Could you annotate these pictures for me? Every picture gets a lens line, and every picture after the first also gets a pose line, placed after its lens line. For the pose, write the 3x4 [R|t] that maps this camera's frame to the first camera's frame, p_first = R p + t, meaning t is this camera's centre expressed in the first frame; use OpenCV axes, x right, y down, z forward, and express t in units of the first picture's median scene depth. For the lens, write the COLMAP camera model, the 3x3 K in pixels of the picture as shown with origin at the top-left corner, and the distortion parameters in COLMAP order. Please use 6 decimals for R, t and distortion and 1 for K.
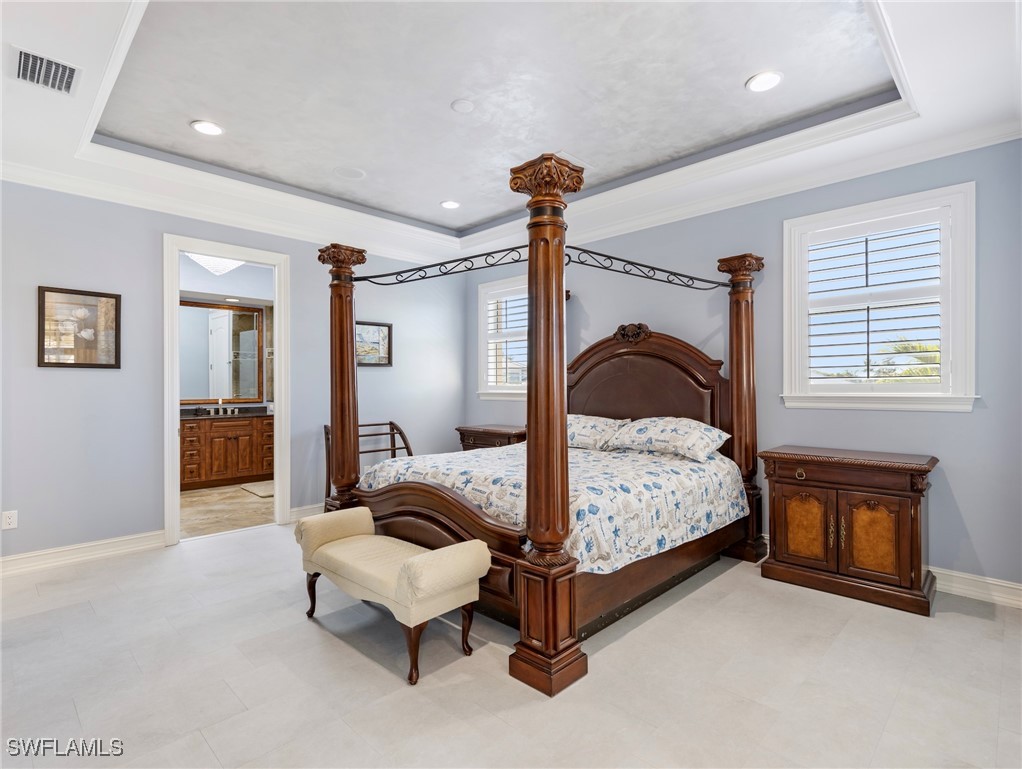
lens RADIAL K [[520.4, 0, 511.1], [0, 520.4, 384.6], [0, 0, 1]] dist [0.032592, 0.002979]
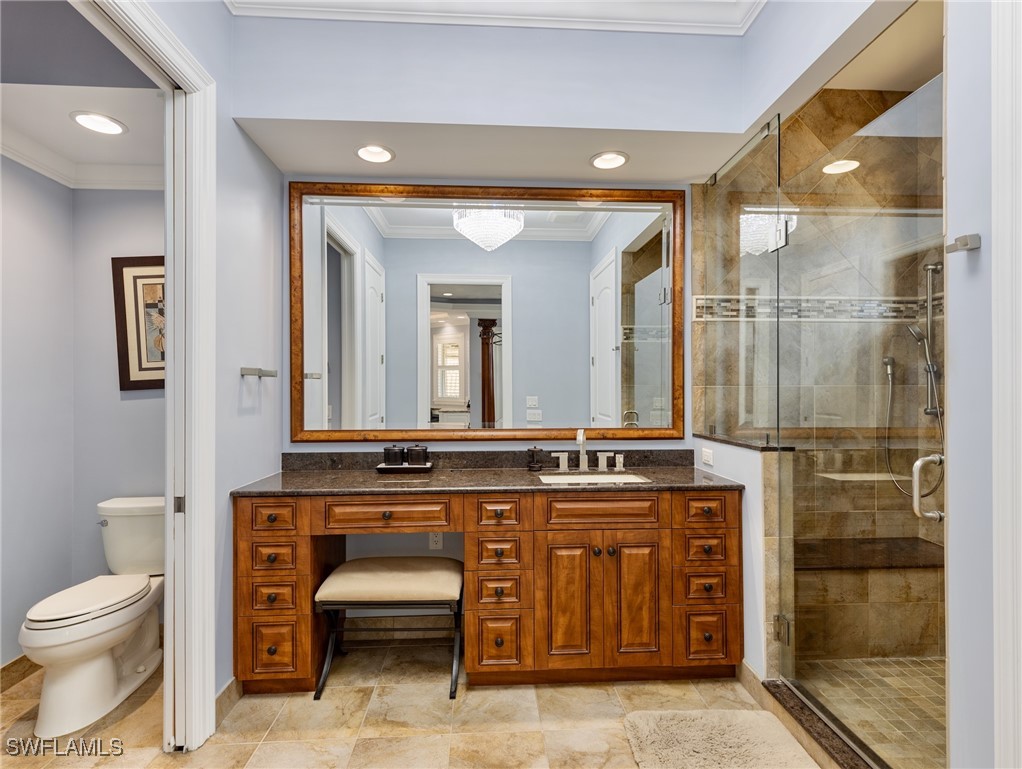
lens RADIAL K [[520.4, 0, 509.7], [0, 520.4, 388.2], [0, 0, 1]] dist [0.032592, 0.002979]
pose [[0.746220, 0.003947, -0.665688, -0.349052], [-0.005837, 0.999983, -0.000614, -0.001514], [0.665674, 0.004343, 0.746230, 0.701179]]
